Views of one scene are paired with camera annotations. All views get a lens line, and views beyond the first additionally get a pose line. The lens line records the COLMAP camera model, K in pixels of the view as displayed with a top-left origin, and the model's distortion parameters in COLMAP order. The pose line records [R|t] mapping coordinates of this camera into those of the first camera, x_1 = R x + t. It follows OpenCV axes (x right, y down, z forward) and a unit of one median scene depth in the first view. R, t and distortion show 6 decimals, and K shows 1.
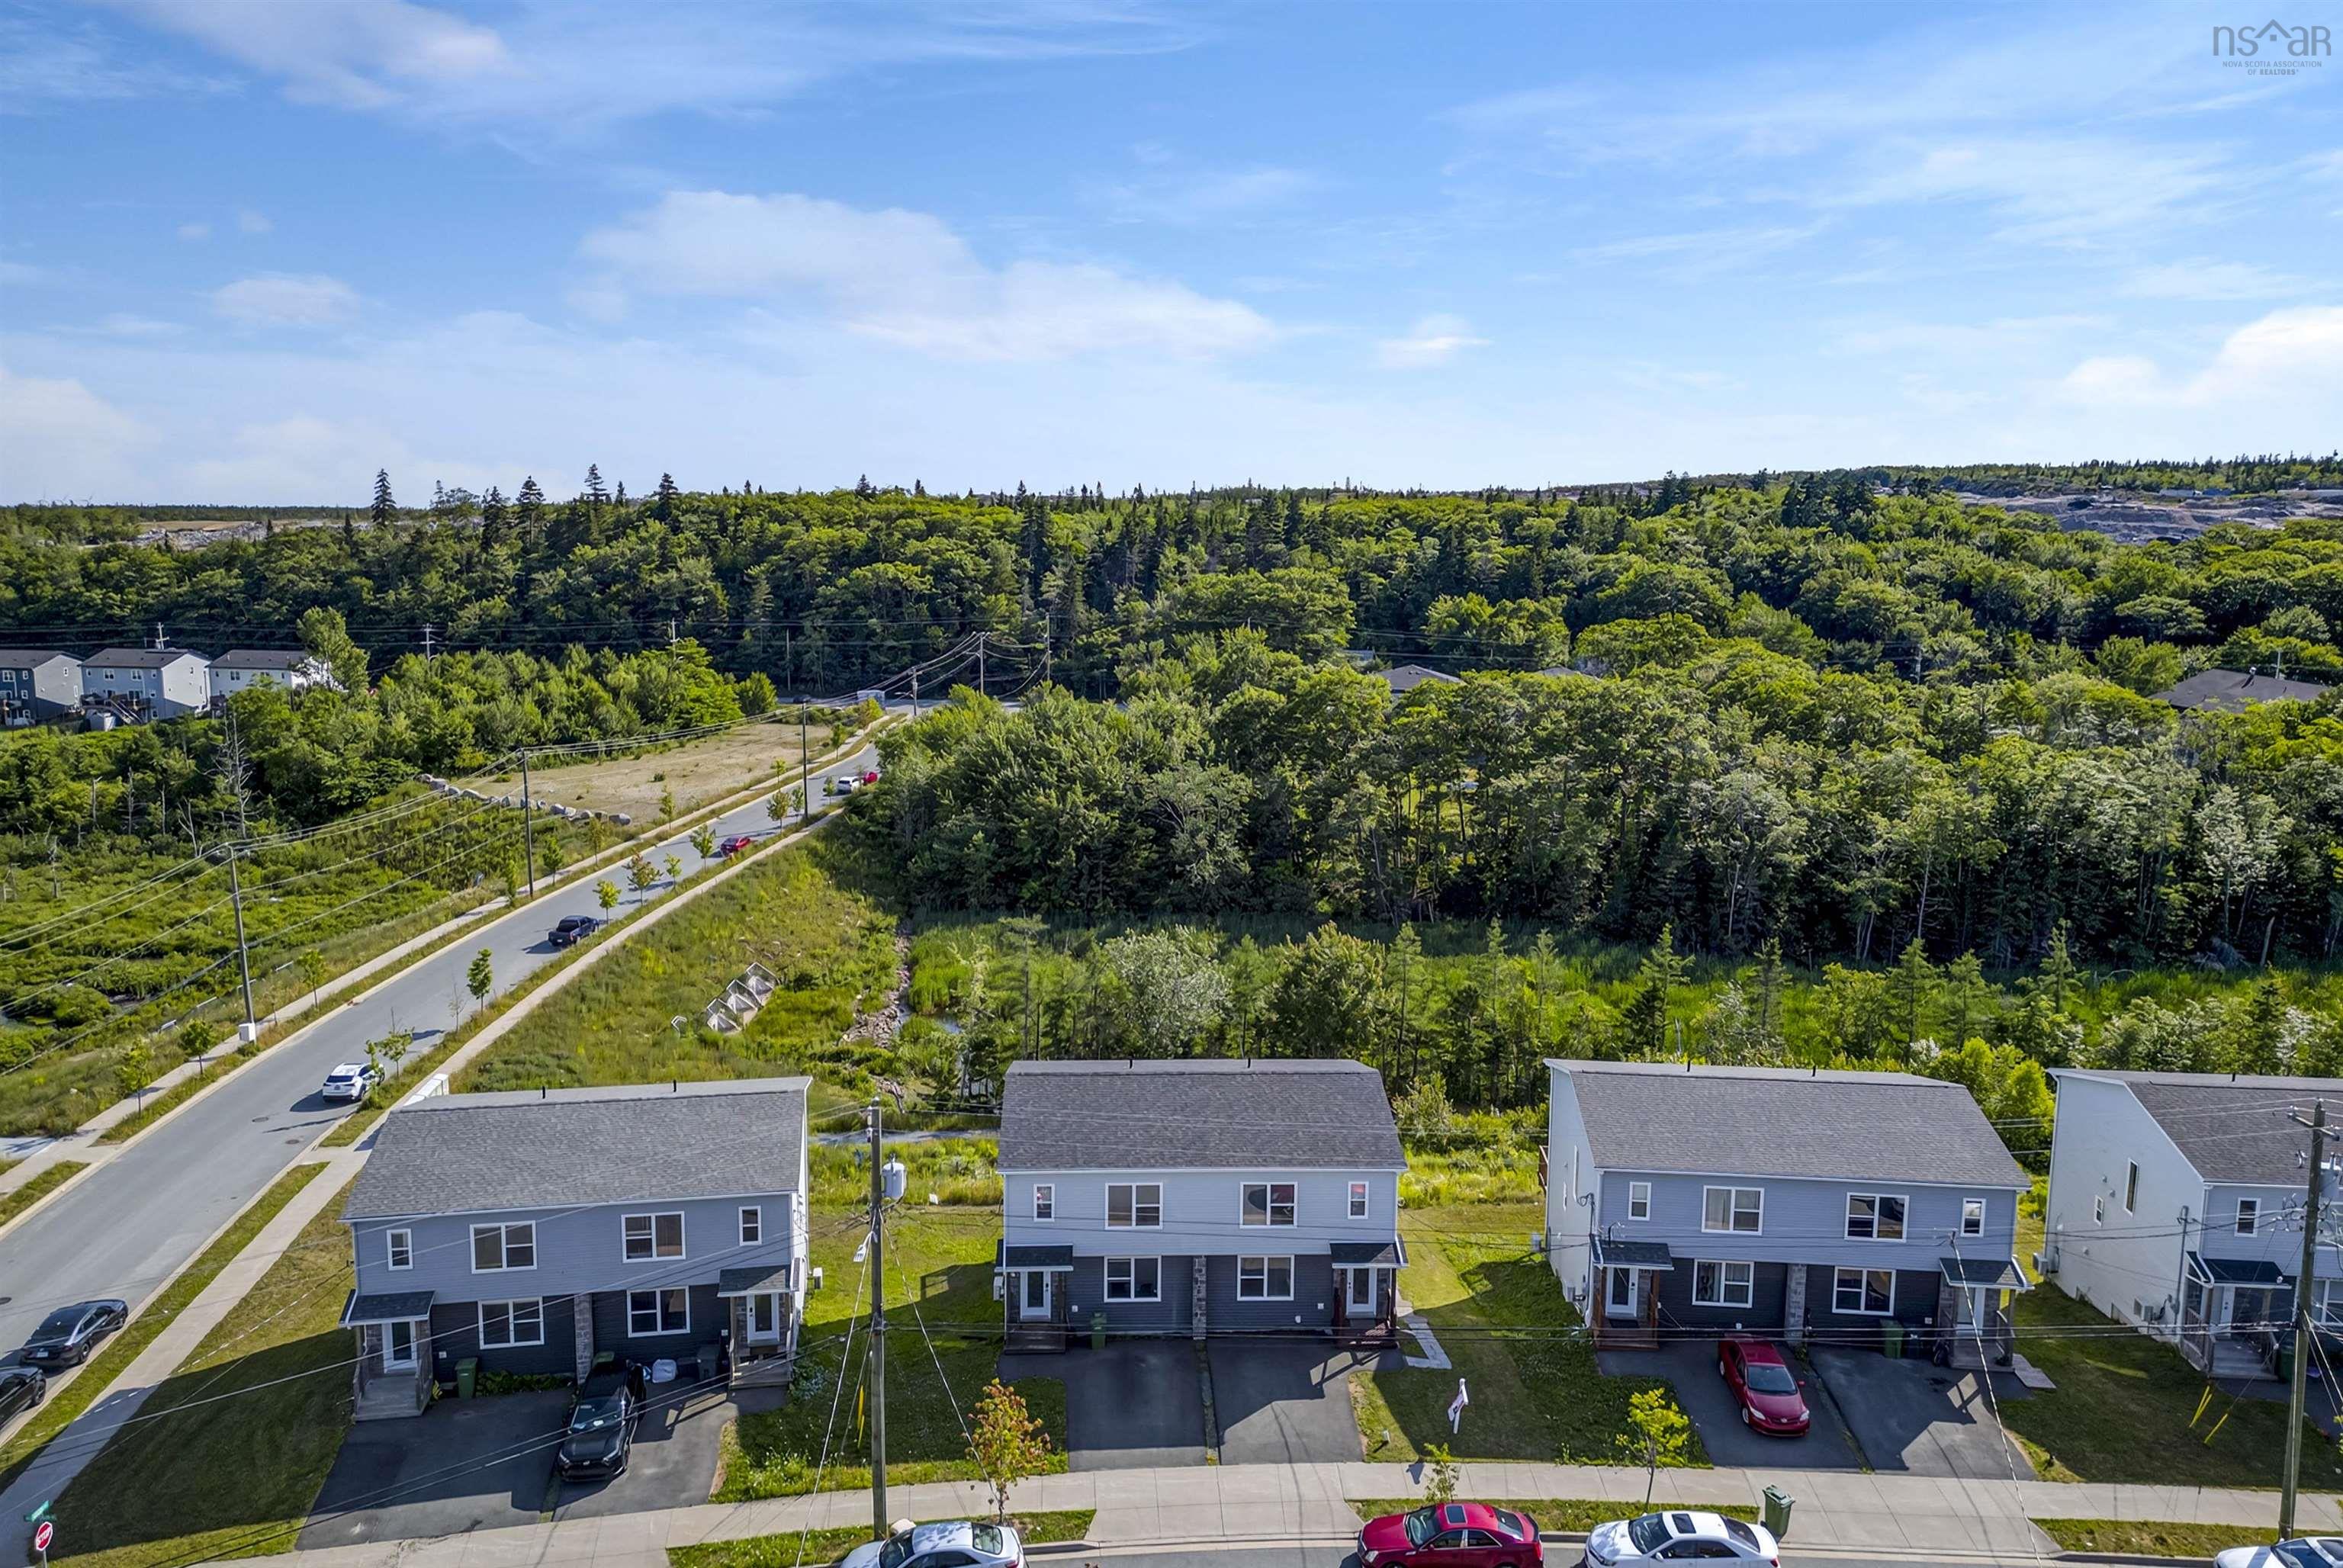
lens RADIAL K [[1664.9, 0, 1171.5], [0, 1664.9, 784.0], [0, 0, 1]] dist [0.081583, -0.076622]
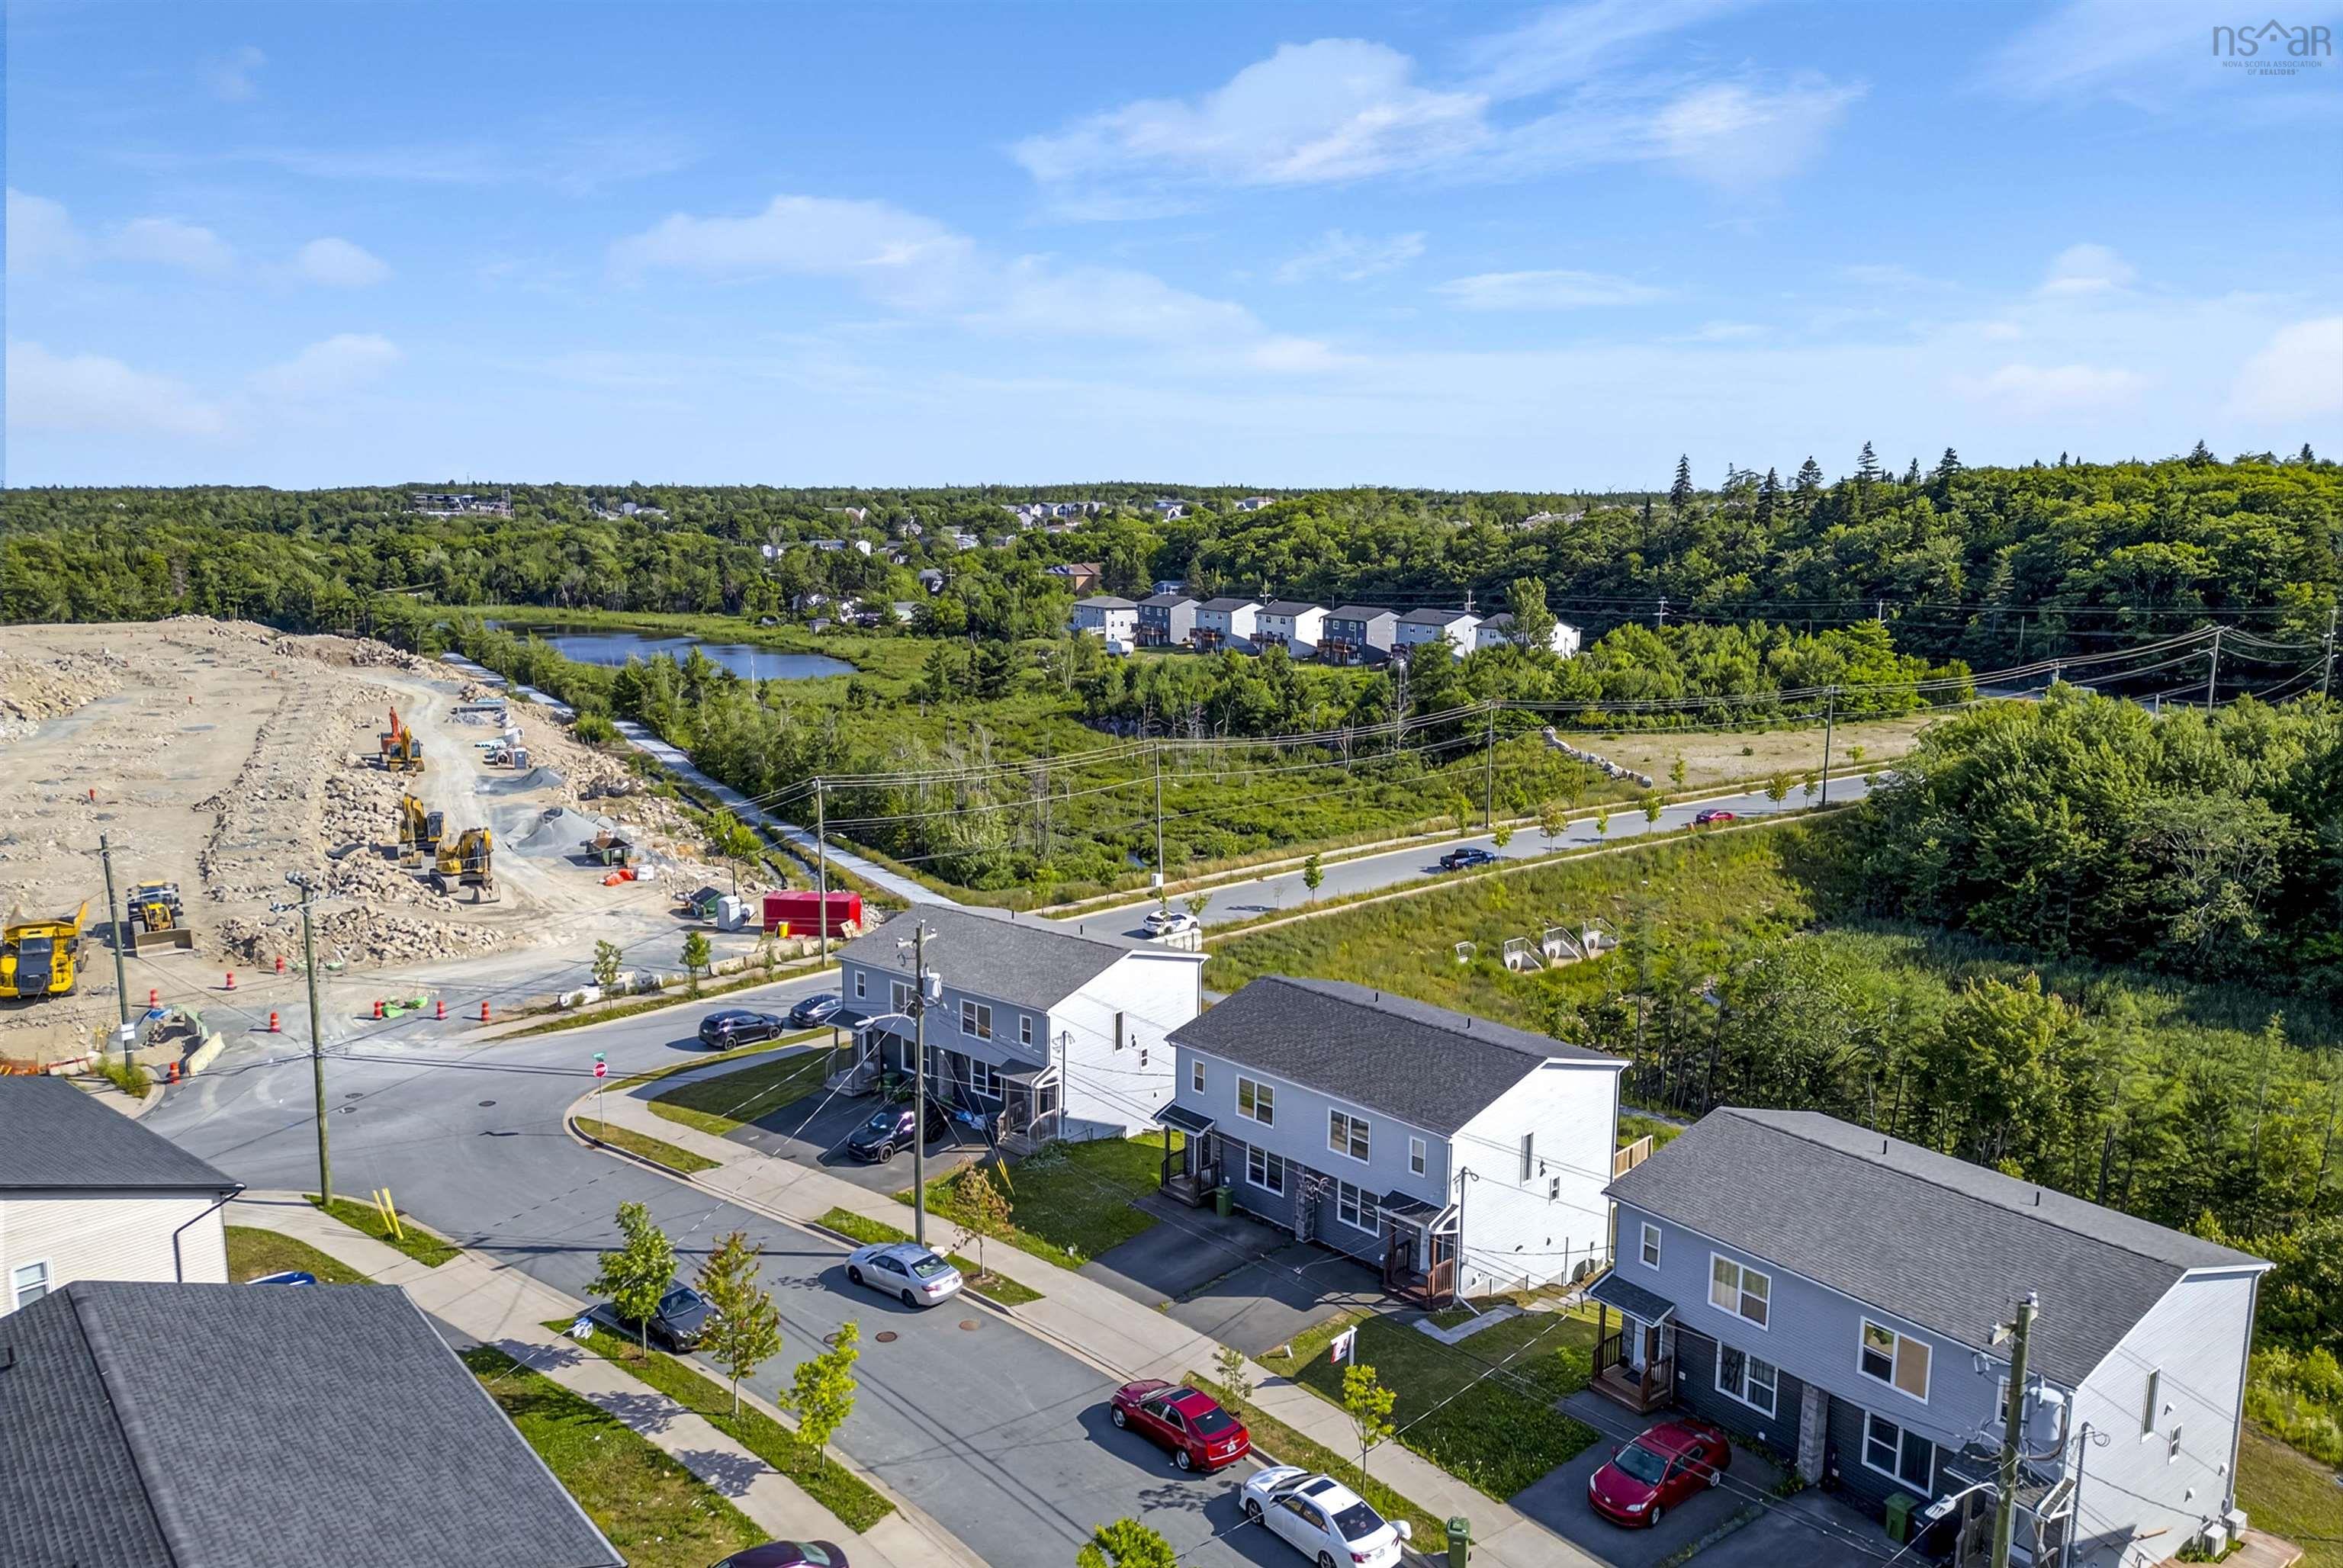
lens RADIAL K [[1718.4, 0, 1175.5], [0, 1718.4, 745.6], [0, 0, 1]] dist [0.045588, -0.001312]
pose [[0.639815, 0.101637, -0.761779, 0.202452], [-0.114358, 0.992772, 0.036408, -0.004678], [0.759973, 0.063821, 0.646813, 0.051684]]
